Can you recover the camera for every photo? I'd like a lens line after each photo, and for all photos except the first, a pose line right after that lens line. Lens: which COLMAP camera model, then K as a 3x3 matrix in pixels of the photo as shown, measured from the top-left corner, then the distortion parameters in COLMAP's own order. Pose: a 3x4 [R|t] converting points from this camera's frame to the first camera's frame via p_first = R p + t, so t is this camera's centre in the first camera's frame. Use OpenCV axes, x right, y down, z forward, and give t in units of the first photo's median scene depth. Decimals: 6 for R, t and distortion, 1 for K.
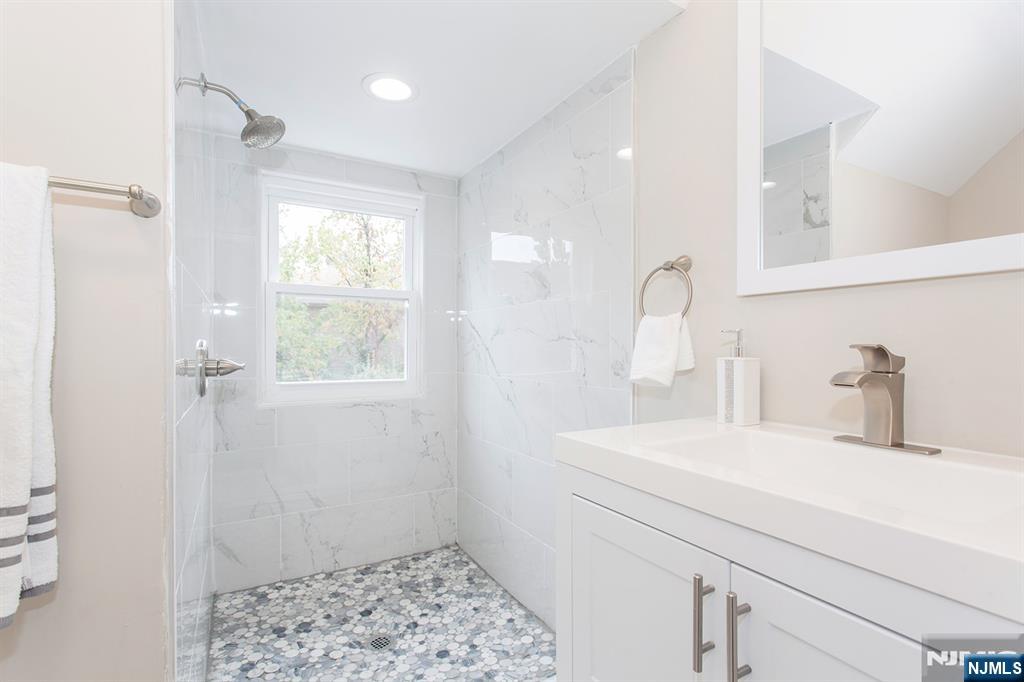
lens RADIAL K [[494.4, 0, 512.5], [0, 494.4, 341.7], [0, 0, 1]] dist [0.000300, 0.002299]
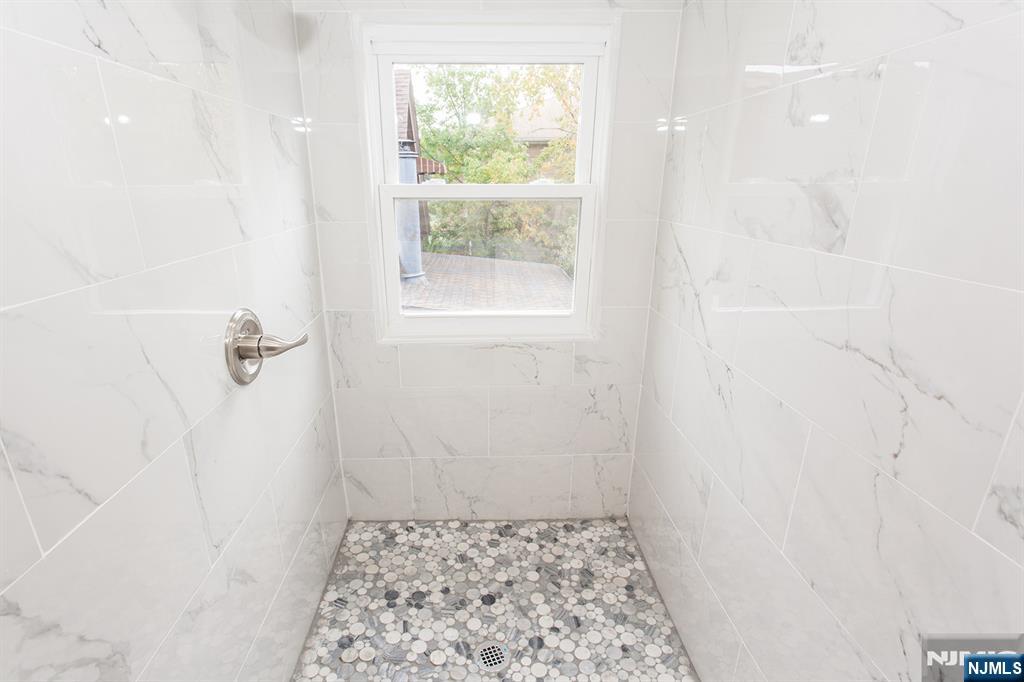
lens RADIAL K [[494.4, 0, 476.7], [0, 494.4, 311.9], [0, 0, 1]] dist [0.000300, 0.002299]
pose [[0.856322, 0.158100, -0.491648, 0.019354], [-0.008900, 0.956366, 0.292037, -0.150839], [0.516366, -0.245702, 0.820364, 0.405084]]
